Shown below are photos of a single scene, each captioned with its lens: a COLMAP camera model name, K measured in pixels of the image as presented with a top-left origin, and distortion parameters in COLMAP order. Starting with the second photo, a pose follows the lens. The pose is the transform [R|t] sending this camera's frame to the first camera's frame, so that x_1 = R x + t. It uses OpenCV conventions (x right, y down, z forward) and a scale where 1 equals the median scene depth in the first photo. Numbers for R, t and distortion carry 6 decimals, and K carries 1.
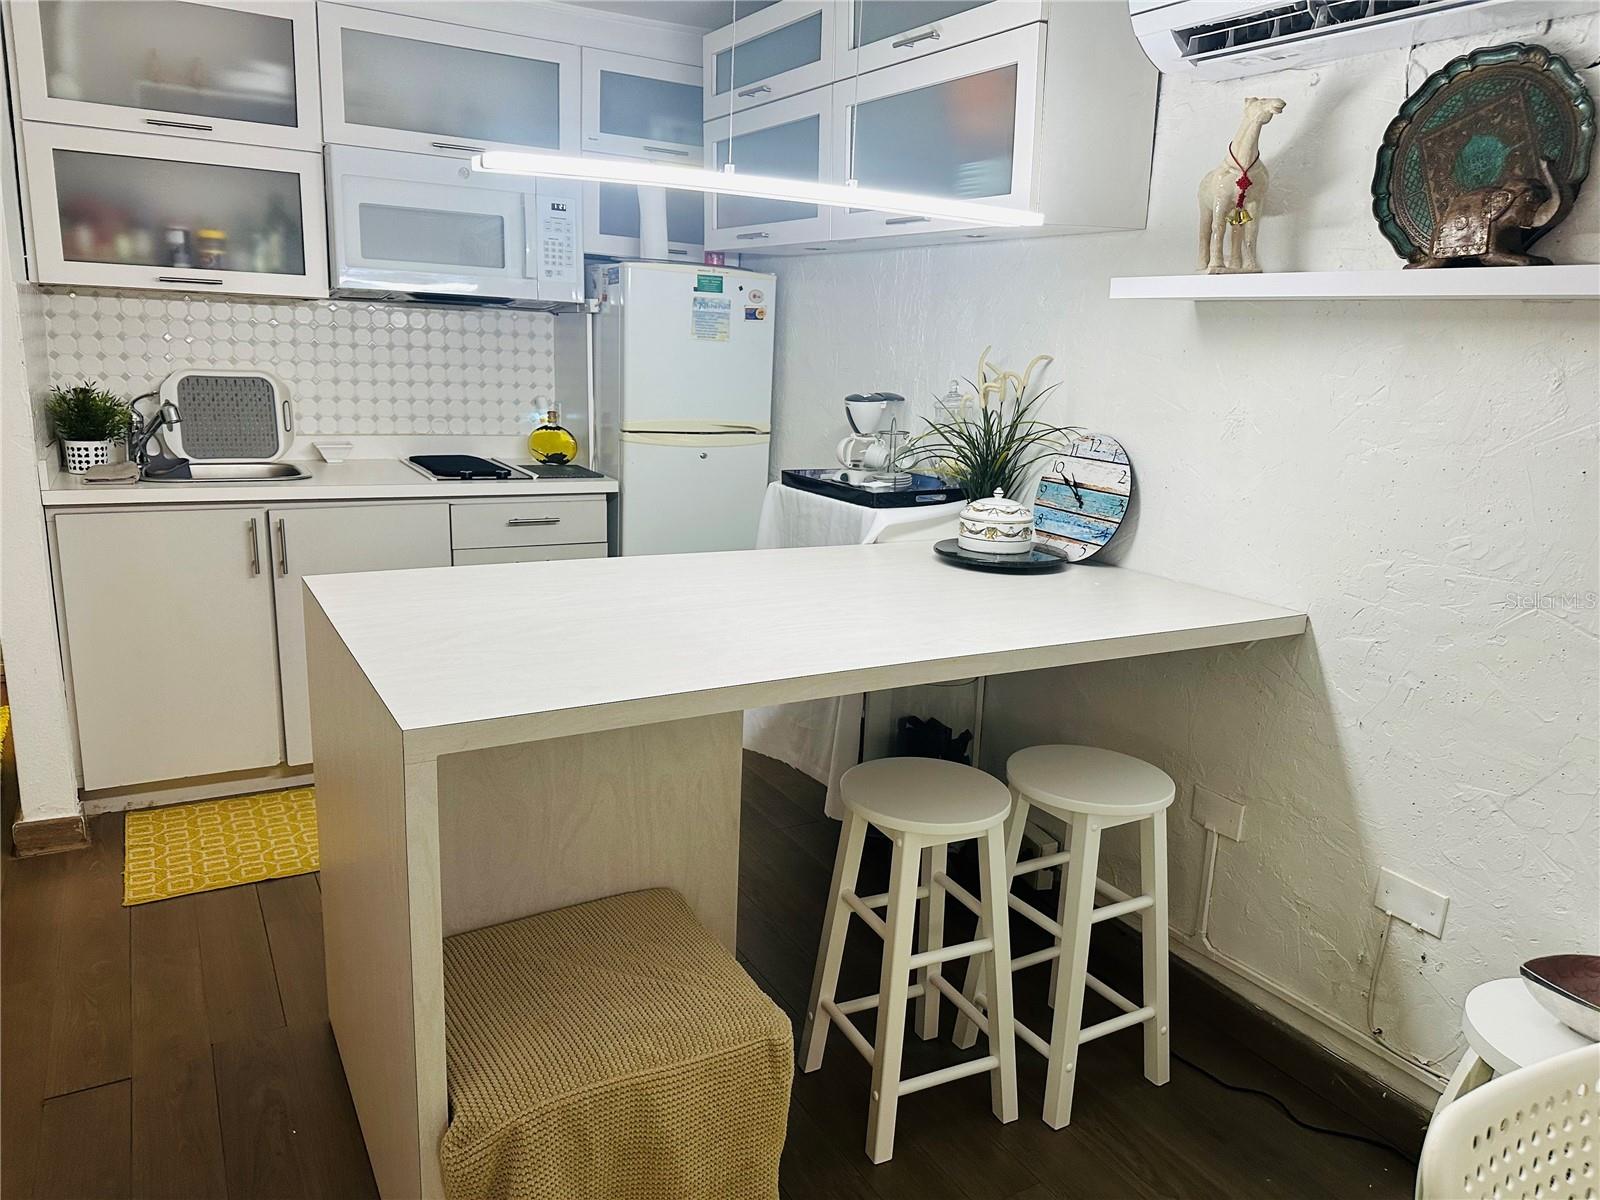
lens RADIAL K [[1085.9, 0, 800.0], [0, 1085.9, 600.0], [0, 0, 1]] dist [0.046087, -0.026976]
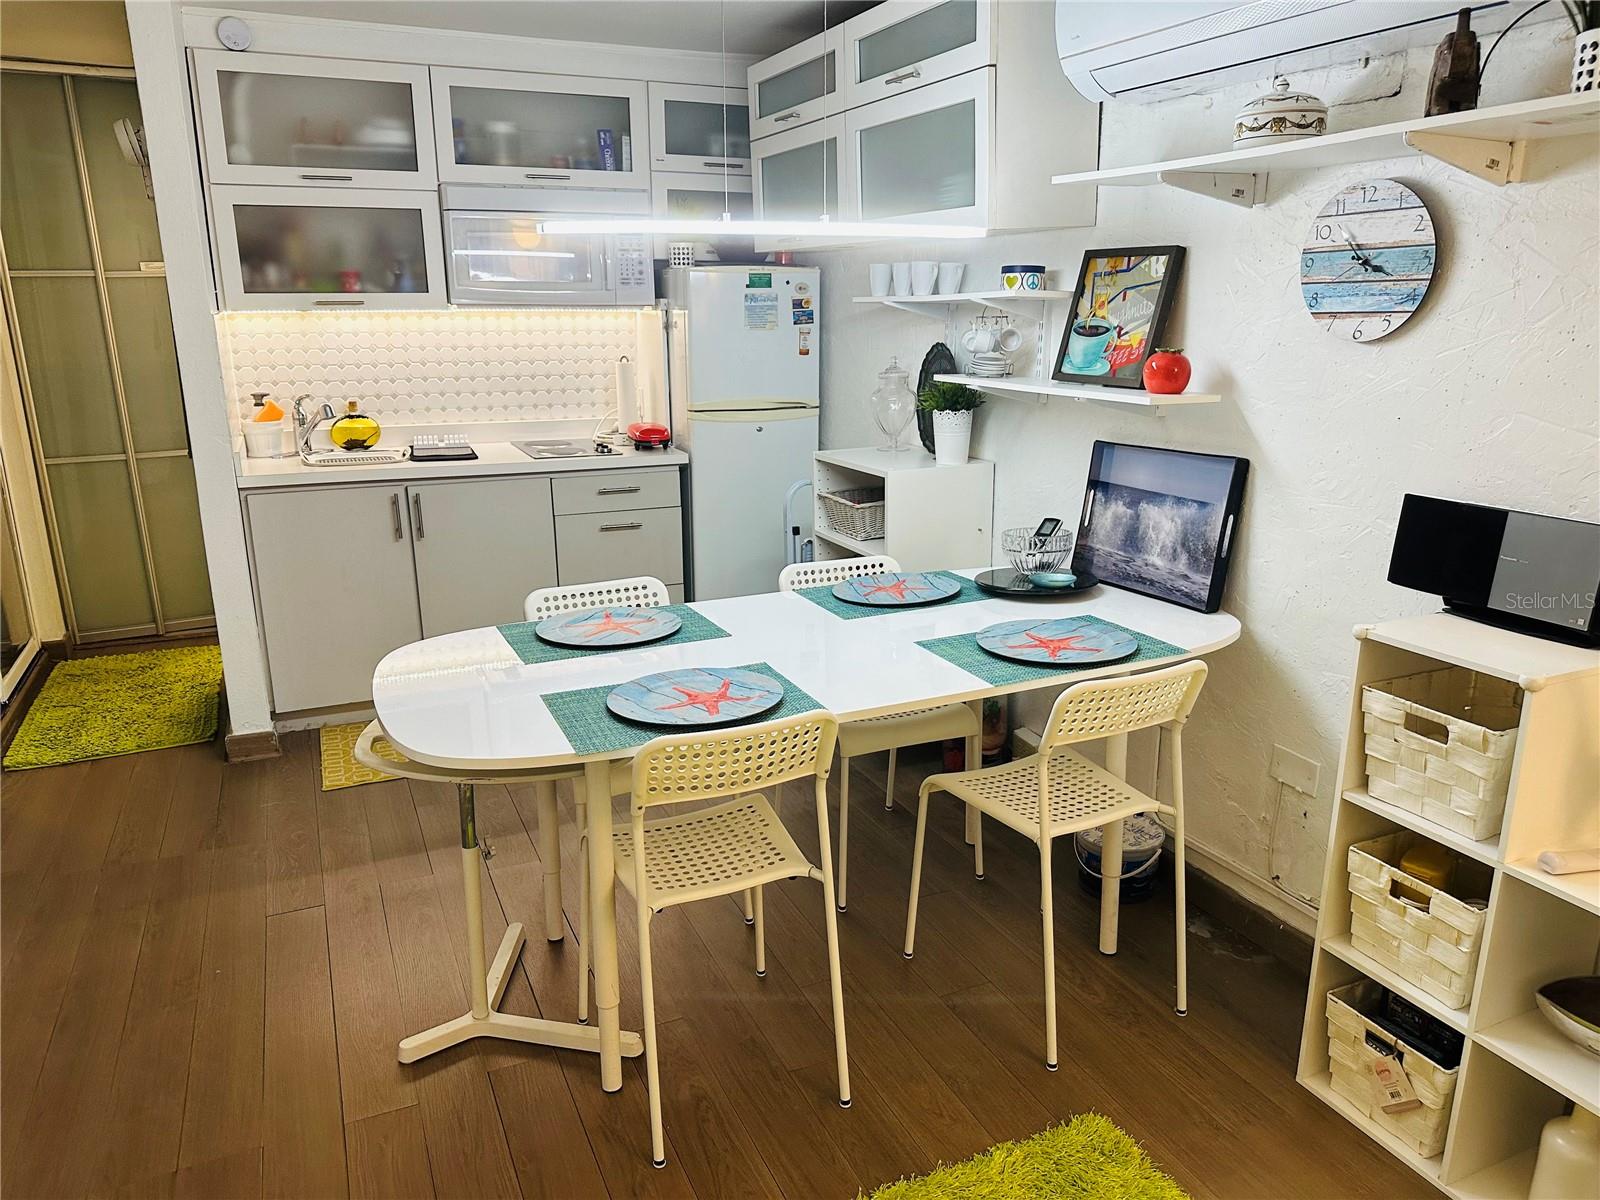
lens RADIAL K [[1122.6, 0, 800.0], [0, 1122.6, 600.0], [0, 0, 1]] dist [0.069220, -0.001026]
pose [[0.992782, -0.020979, -0.118080, 0.107146], [0.023840, 0.999454, 0.022875, 0.027517], [0.117535, -0.025525, 0.992741, -0.227033]]
